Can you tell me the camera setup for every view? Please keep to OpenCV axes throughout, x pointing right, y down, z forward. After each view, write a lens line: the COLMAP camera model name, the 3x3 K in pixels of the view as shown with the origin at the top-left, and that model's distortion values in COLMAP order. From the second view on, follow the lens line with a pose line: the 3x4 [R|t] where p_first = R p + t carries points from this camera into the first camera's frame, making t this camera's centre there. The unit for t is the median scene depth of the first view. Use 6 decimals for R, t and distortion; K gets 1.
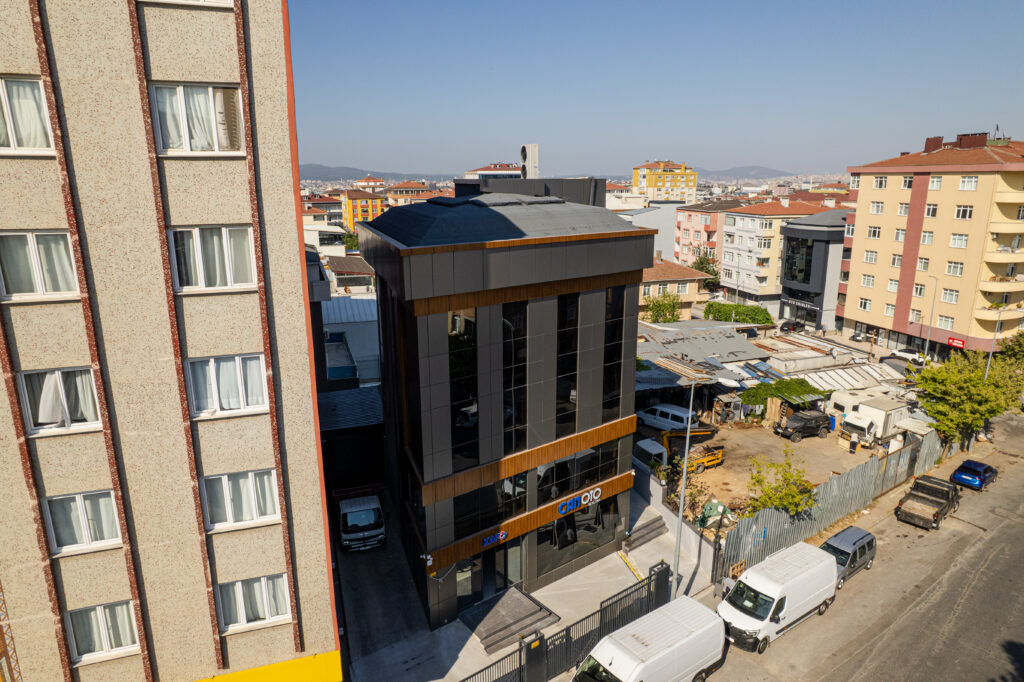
lens RADIAL K [[649.6, 0, 512.4], [0, 649.6, 345.0], [0, 0, 1]] dist [-0.042148, 0.025880]
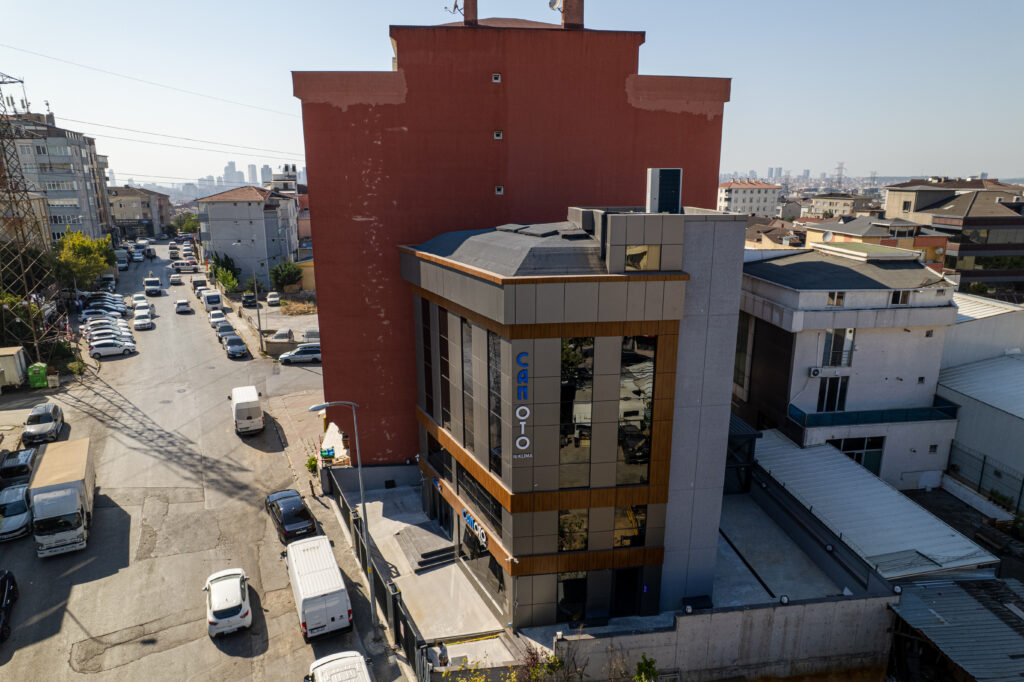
lens RADIAL K [[649.6, 0, 516.3], [0, 649.6, 342.4], [0, 0, 1]] dist [-0.042148, 0.025880]
pose [[-0.187363, 0.248571, -0.950320, 1.036802], [-0.247044, 0.924432, 0.290506, -0.352541], [0.950718, 0.289201, -0.111796, 1.152726]]
